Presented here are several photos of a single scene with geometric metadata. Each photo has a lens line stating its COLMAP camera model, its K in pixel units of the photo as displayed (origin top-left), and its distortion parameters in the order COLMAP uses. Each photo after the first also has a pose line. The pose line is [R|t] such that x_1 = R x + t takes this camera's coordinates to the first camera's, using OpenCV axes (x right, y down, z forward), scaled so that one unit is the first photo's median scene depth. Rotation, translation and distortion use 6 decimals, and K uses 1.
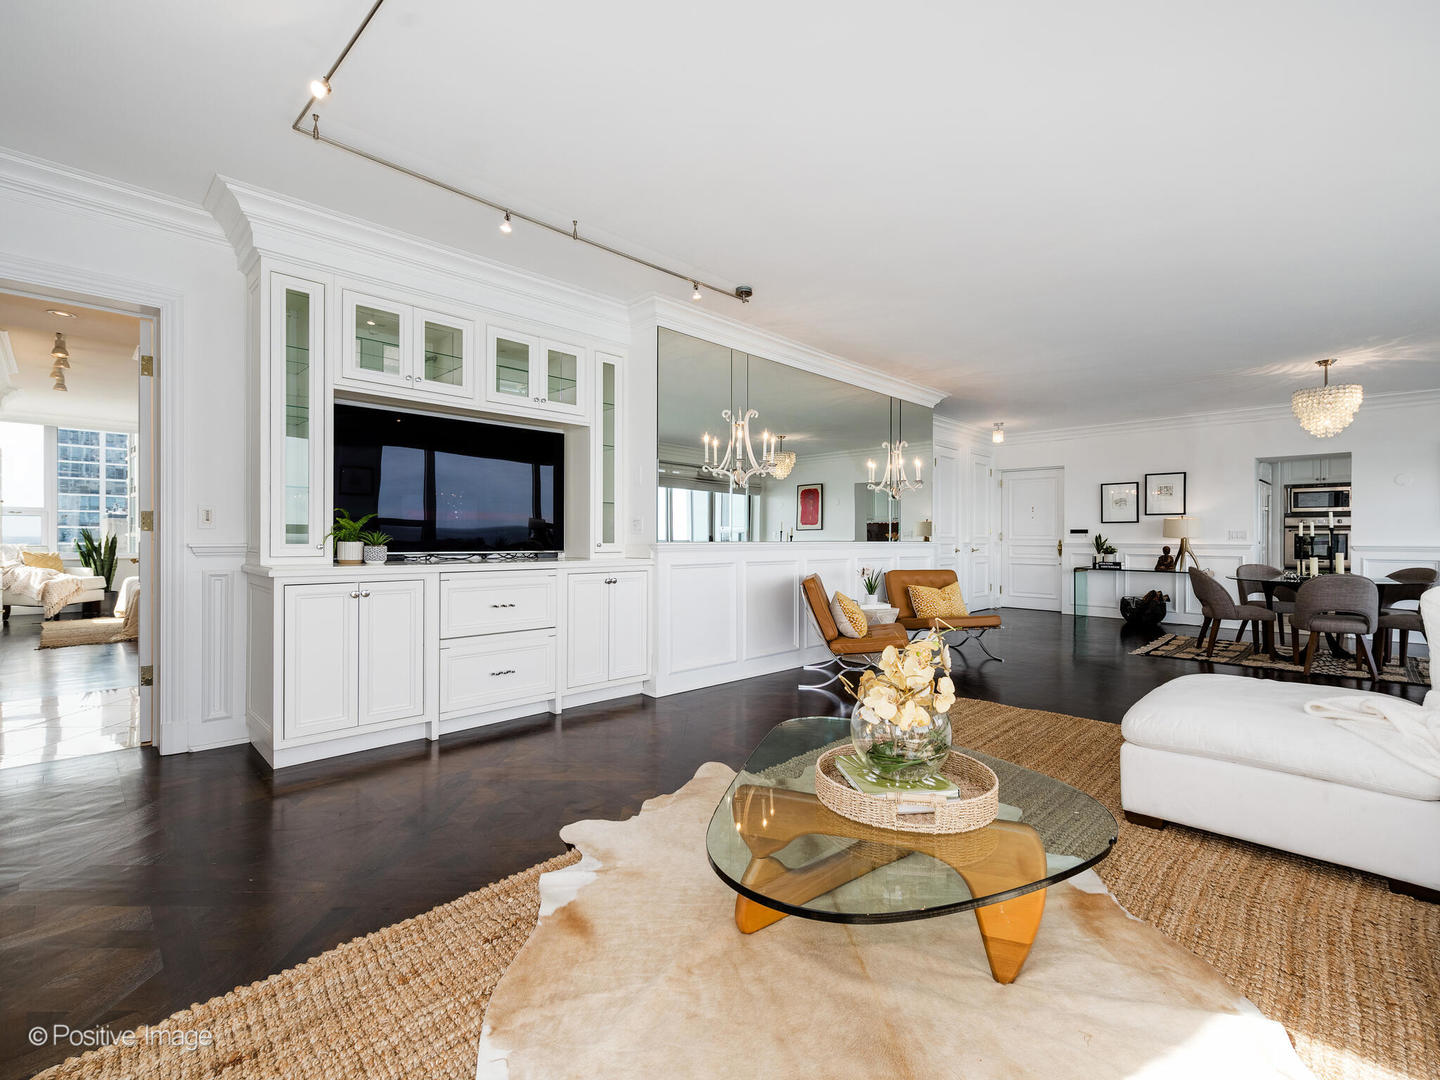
lens RADIAL K [[660.7, 0, 717.6], [0, 660.7, 539.9], [0, 0, 1]] dist [0.011760, 0.000669]
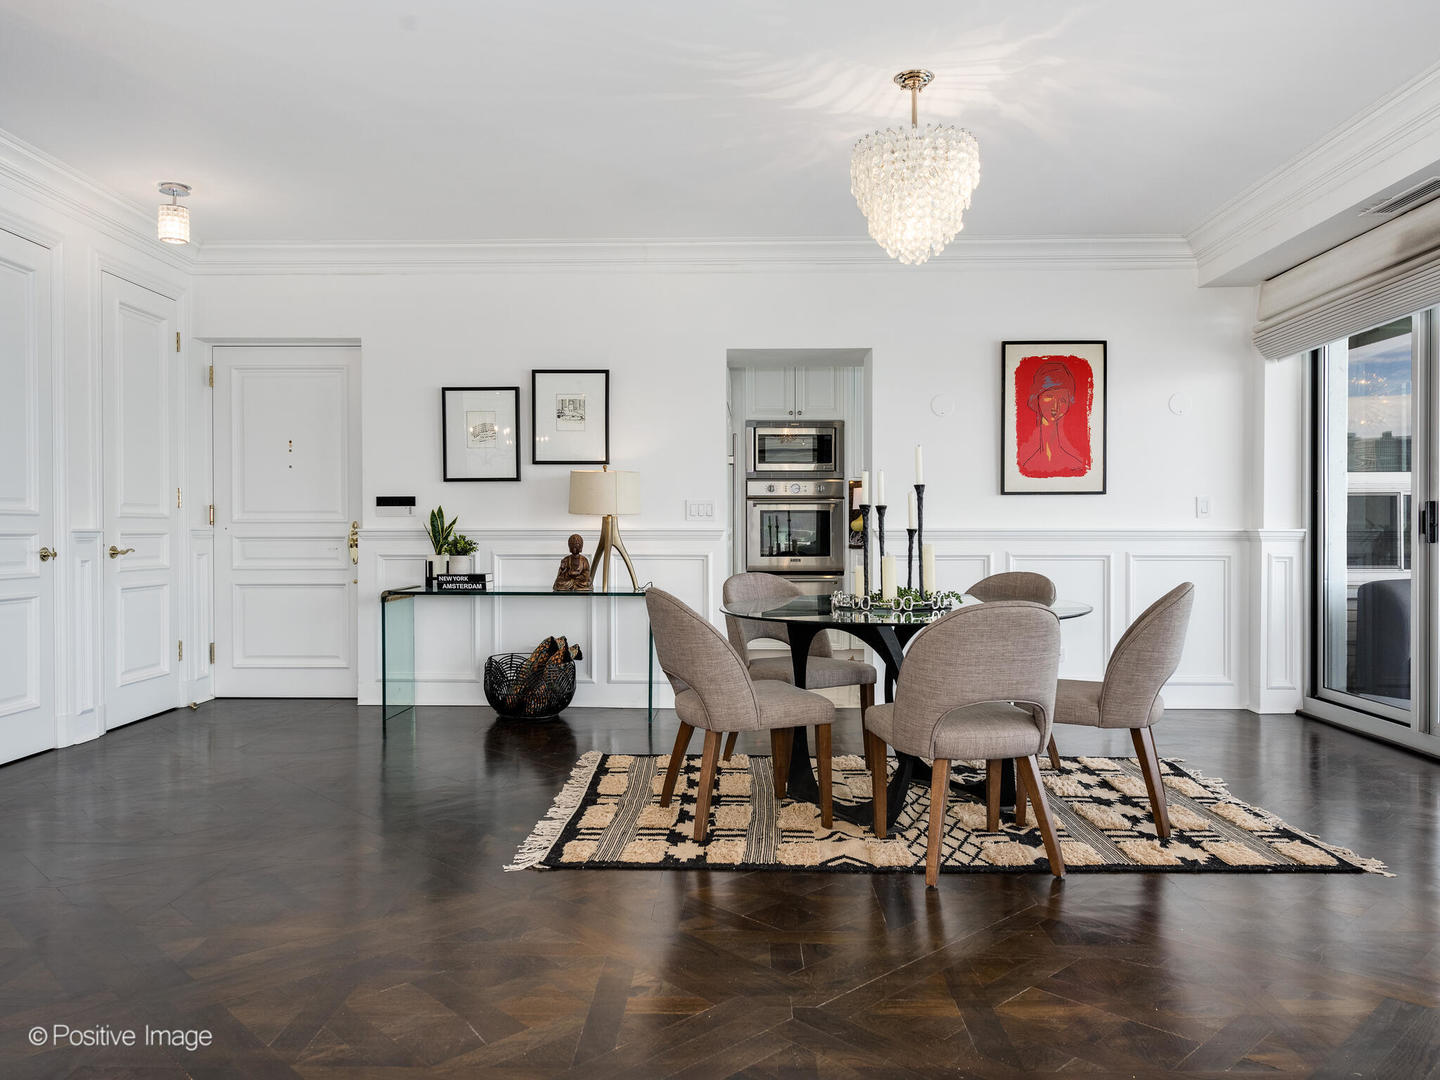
lens RADIAL K [[1072.6, 0, 728.5], [0, 1072.6, 535.3], [0, 0, 1]] dist [0.018786, -0.006657]
pose [[0.719327, -0.009219, 0.694611, 0.252855], [0.006190, 0.999957, 0.006862, 0.005486], [-0.694644, -0.000637, 0.719353, 0.414015]]
